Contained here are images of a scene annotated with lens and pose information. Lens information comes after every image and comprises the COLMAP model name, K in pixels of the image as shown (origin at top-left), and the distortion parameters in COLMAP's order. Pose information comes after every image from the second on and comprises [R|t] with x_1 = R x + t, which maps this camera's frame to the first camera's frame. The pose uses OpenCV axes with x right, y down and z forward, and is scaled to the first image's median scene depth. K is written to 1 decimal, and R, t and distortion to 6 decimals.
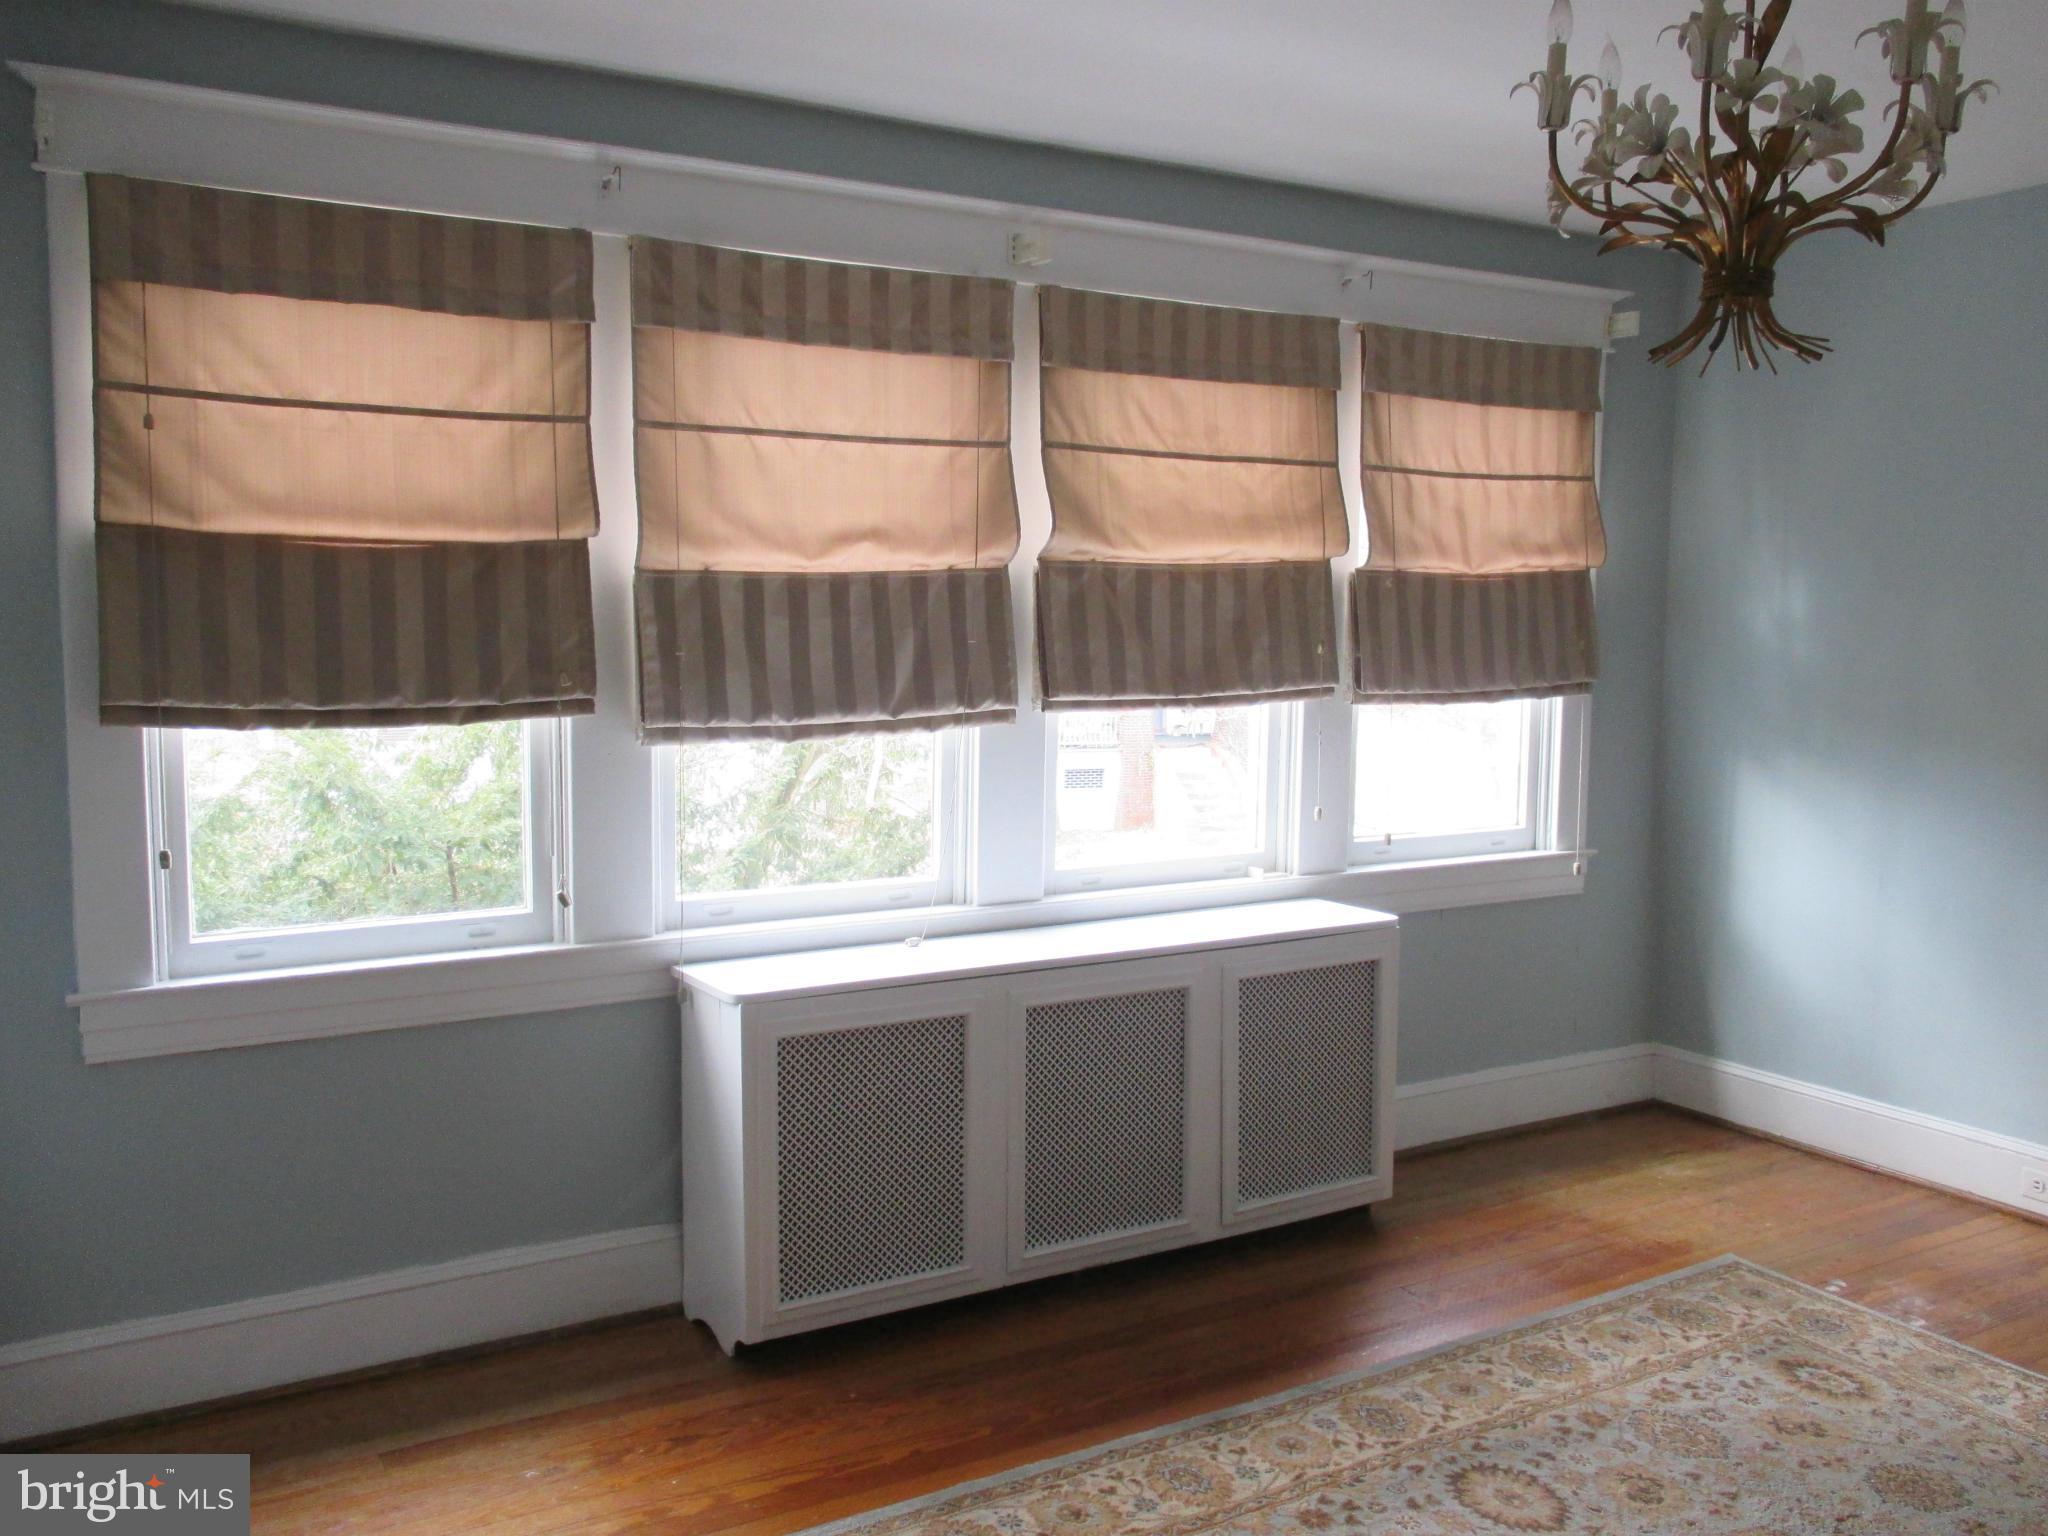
lens RADIAL K [[1688.4, 0, 1018.0], [0, 1688.4, 767.2], [0, 0, 1]] dist [-0.016752, 0.001977]
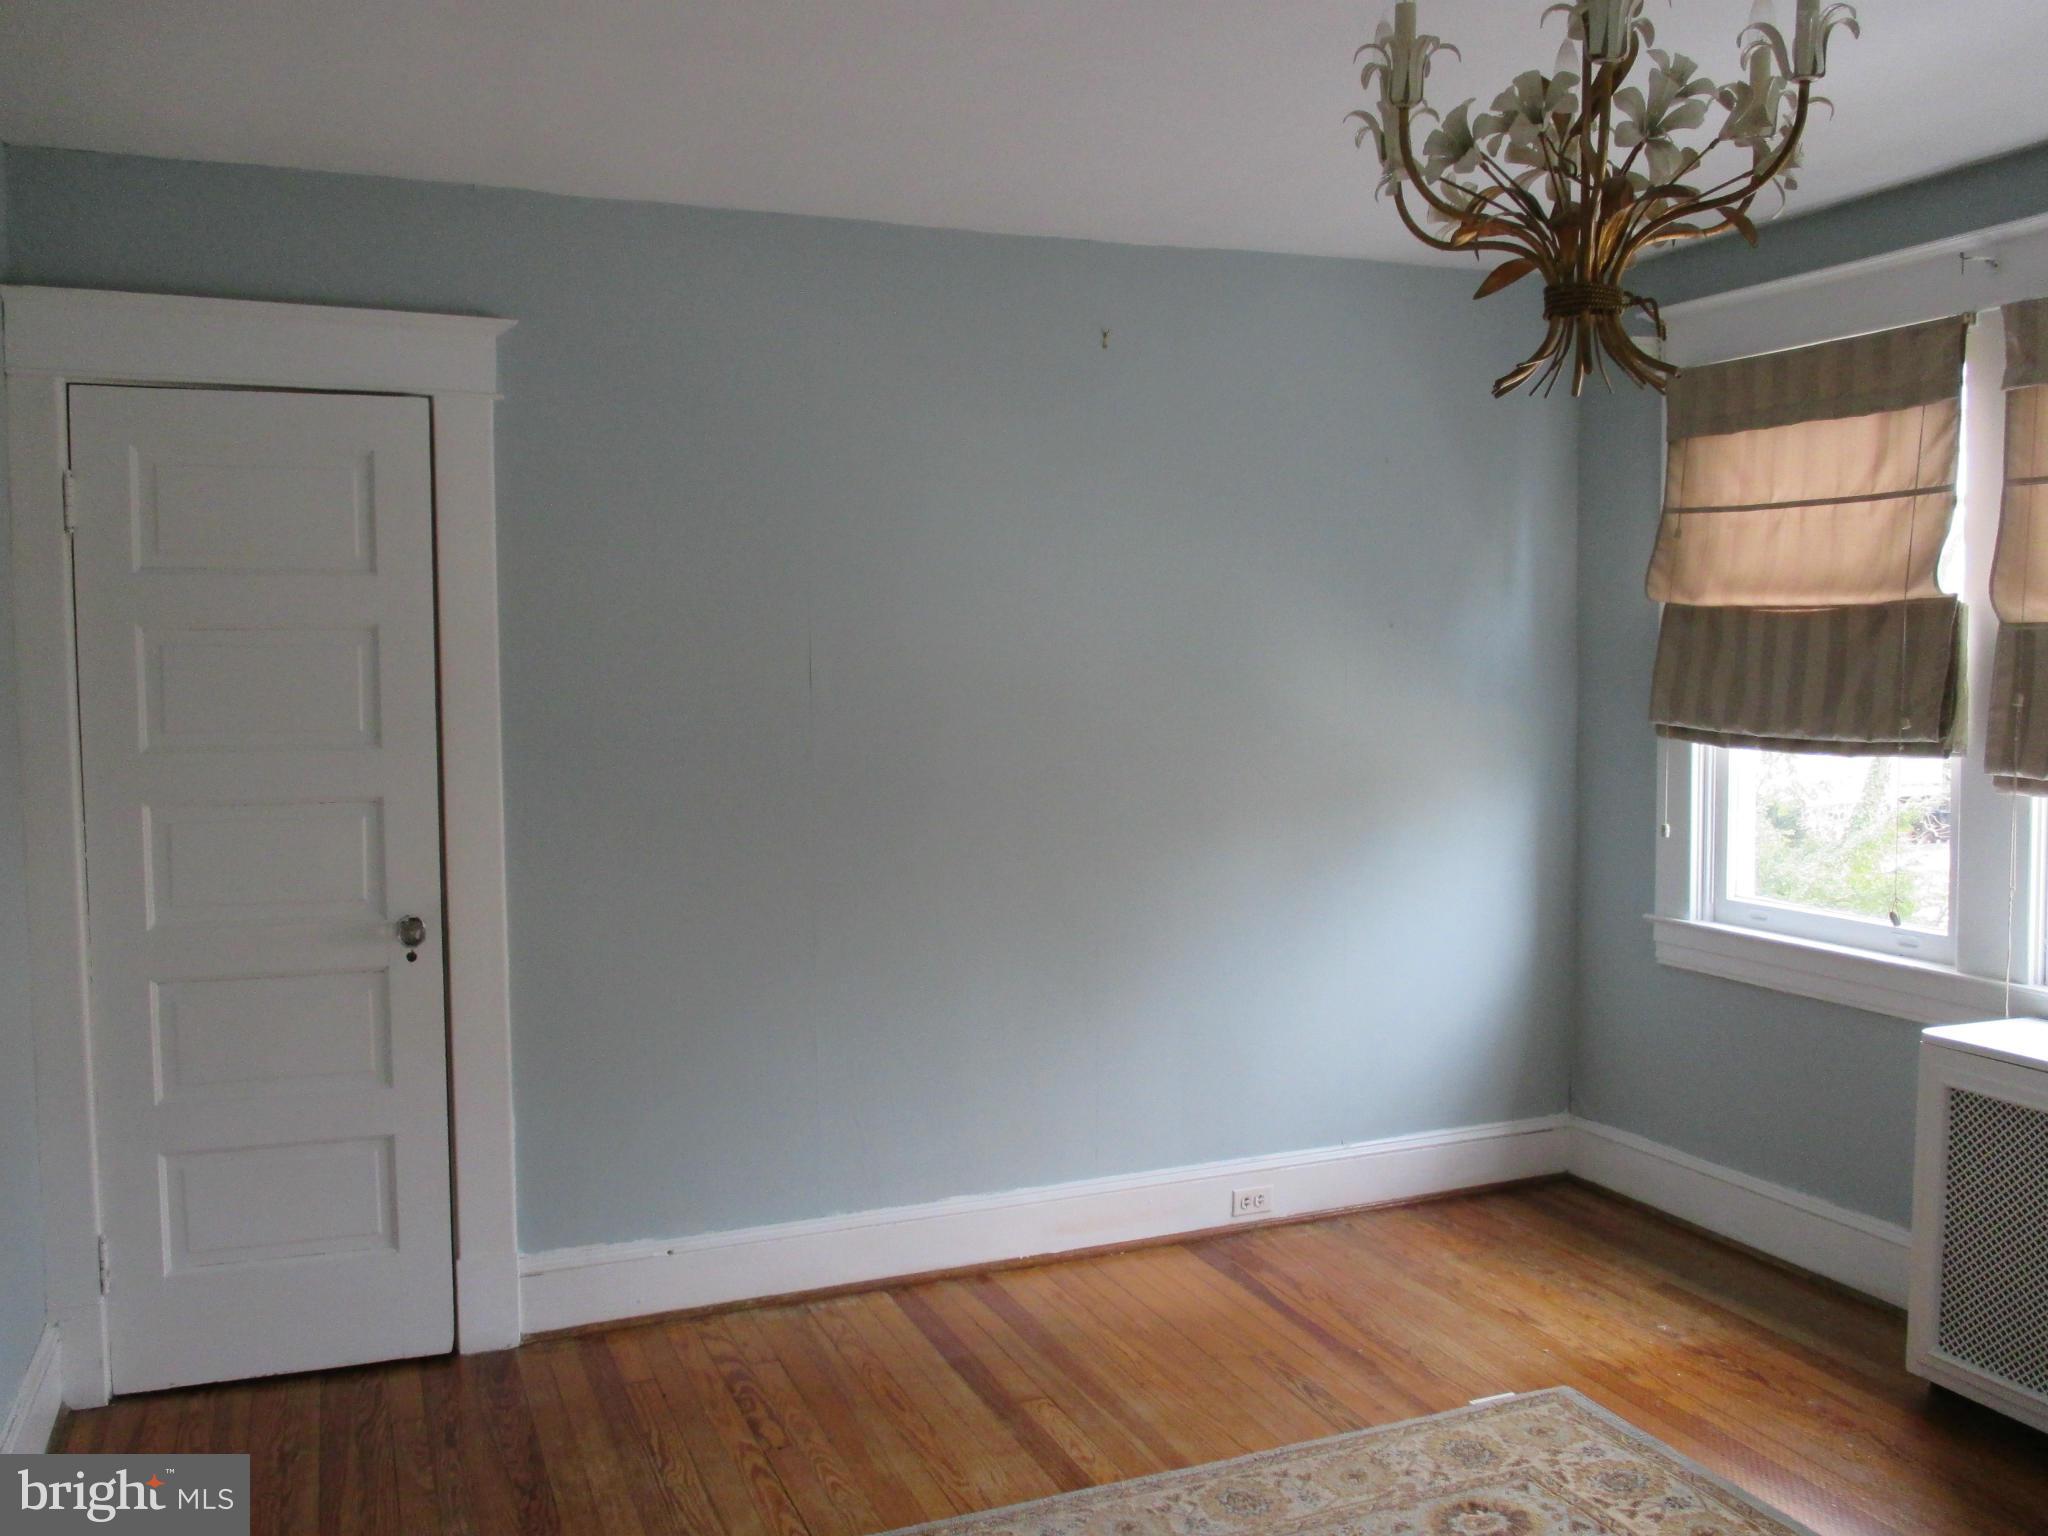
lens RADIAL K [[1688.4, 0, 1016.6], [0, 1688.4, 769.6], [0, 0, 1]] dist [-0.016752, 0.001977]
pose [[-0.140424, 0.060291, -0.988254, 0.975477], [-0.094756, 0.992744, 0.074029, -0.050474], [0.985547, 0.104038, -0.133692, 0.602366]]
